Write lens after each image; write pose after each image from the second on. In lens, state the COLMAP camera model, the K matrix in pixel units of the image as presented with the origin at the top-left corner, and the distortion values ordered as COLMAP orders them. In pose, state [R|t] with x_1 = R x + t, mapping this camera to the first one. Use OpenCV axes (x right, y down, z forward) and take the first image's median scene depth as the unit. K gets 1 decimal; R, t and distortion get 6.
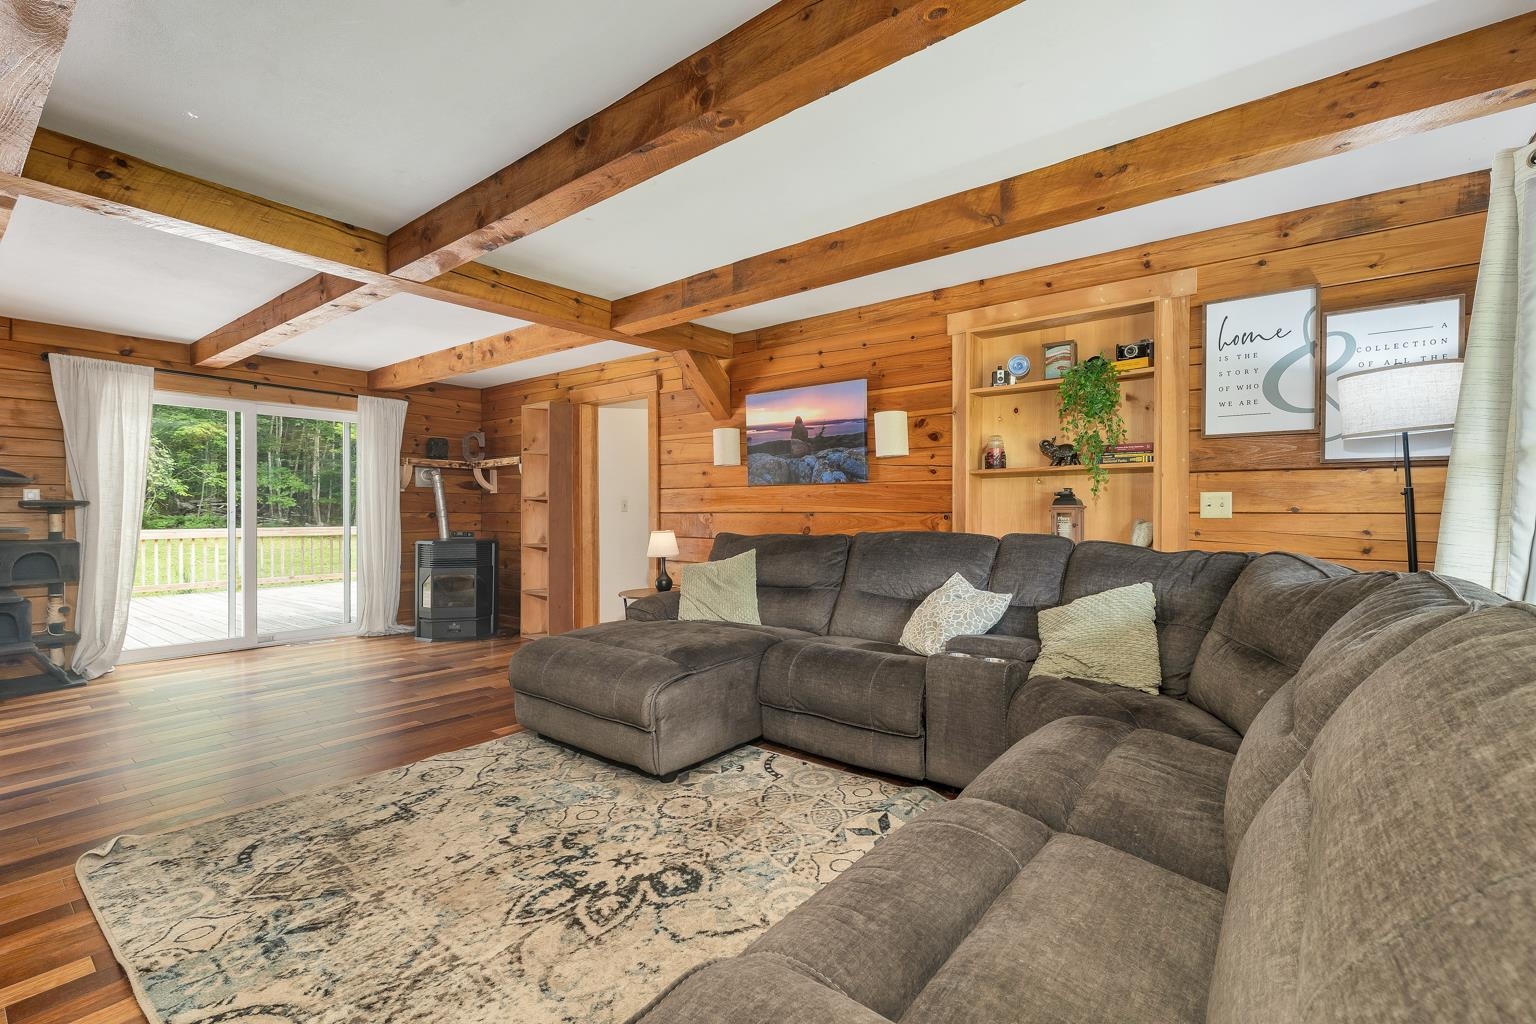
lens RADIAL K [[672.4, 0, 768.8], [0, 672.4, 519.8], [0, 0, 1]] dist [0.002666, 0.000251]
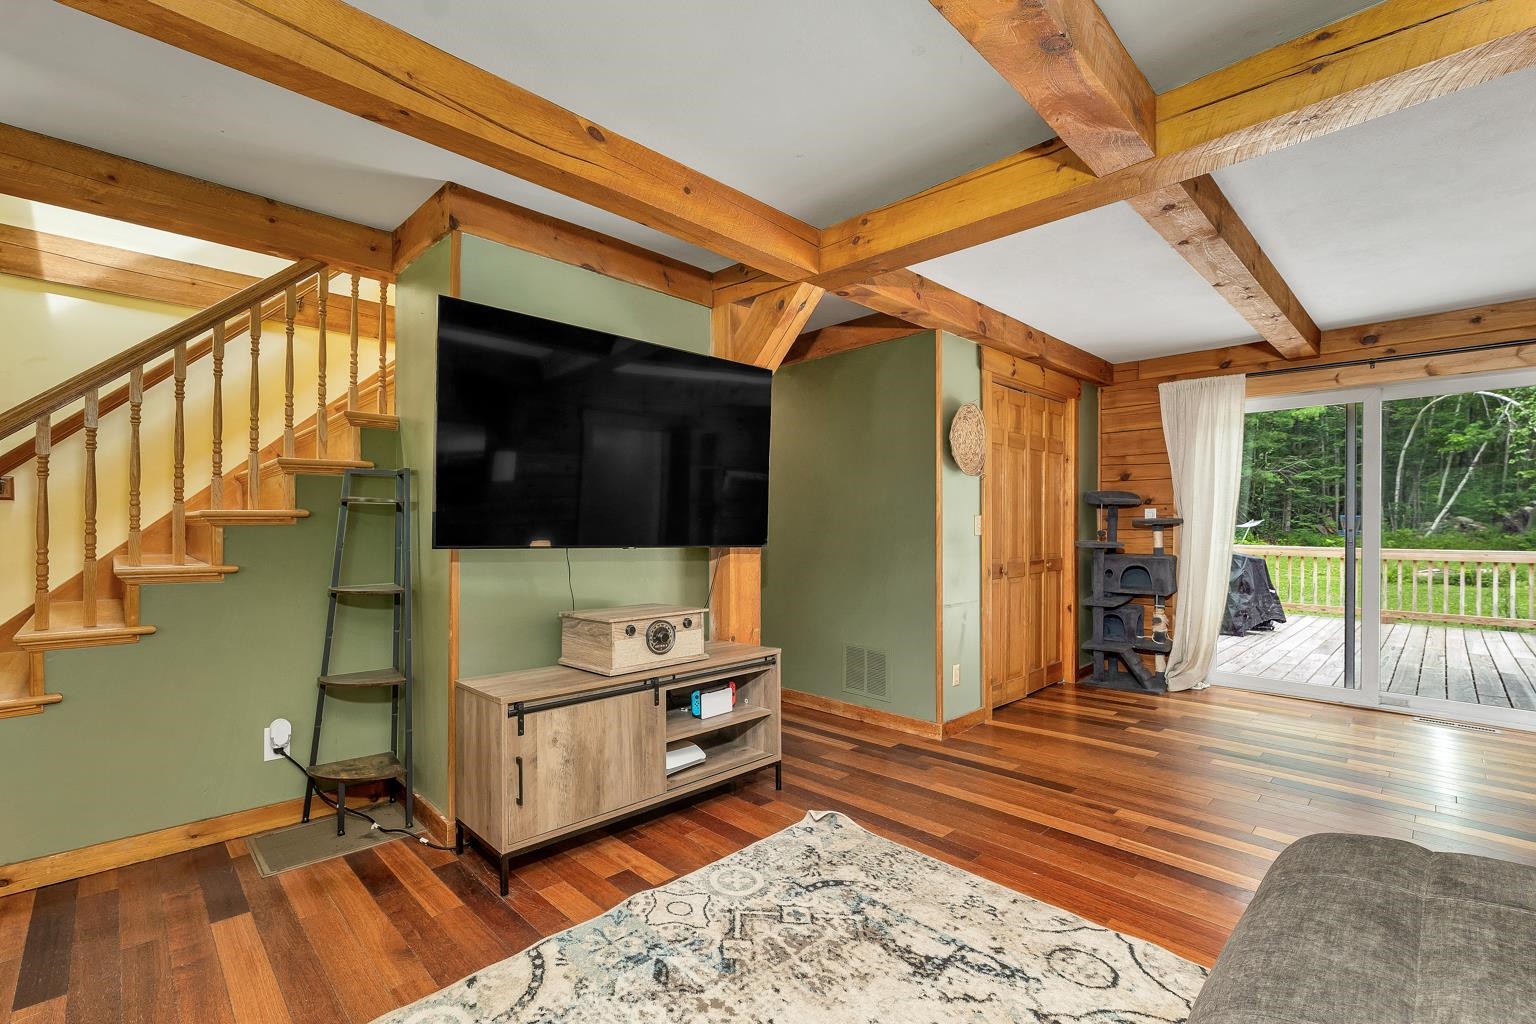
lens RADIAL K [[672.4, 0, 768.8], [0, 672.4, 519.8], [0, 0, 1]] dist [0.002666, 0.000251]
pose [[-0.129367, -0.011657, -0.991528, 0.186196], [-0.012419, 0.999872, -0.010134, -0.015361], [0.991519, 0.011003, -0.129495, 0.976692]]
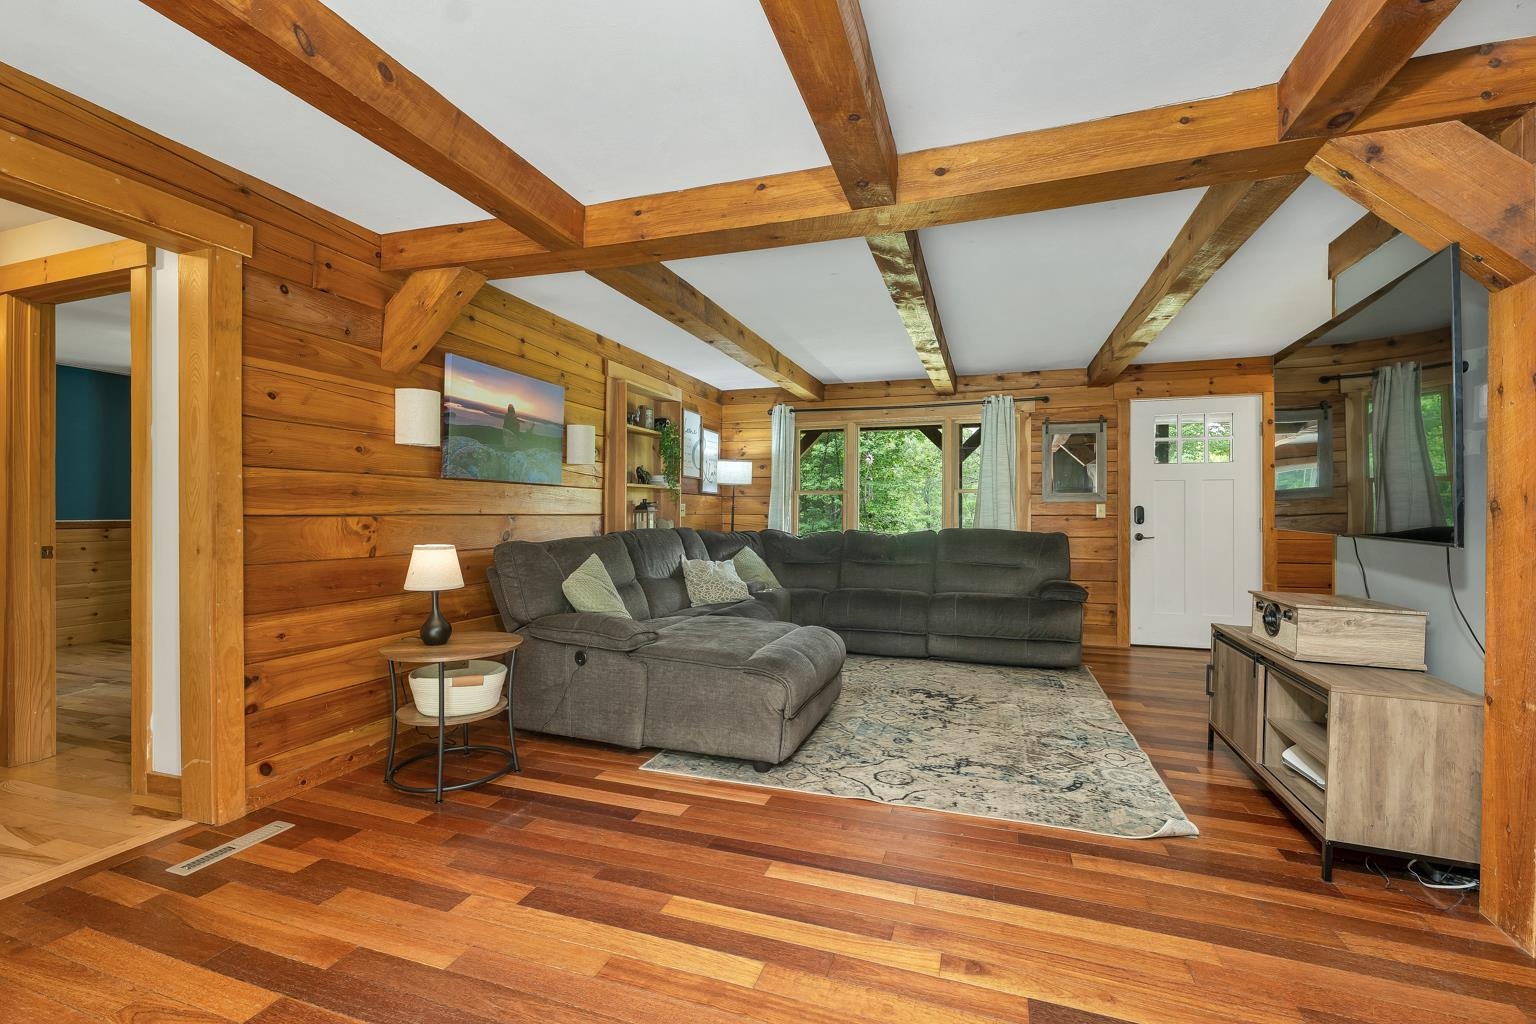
lens RADIAL K [[637.3, 0, 764.9], [0, 637.3, 529.9], [0, 0, 1]] dist [0.000055, 0.000006]
pose [[-0.317445, -0.027050, 0.947891, -1.609972], [0.008186, 0.999478, 0.031264, -0.027541], [-0.948241, 0.017684, -0.317058, 1.809936]]
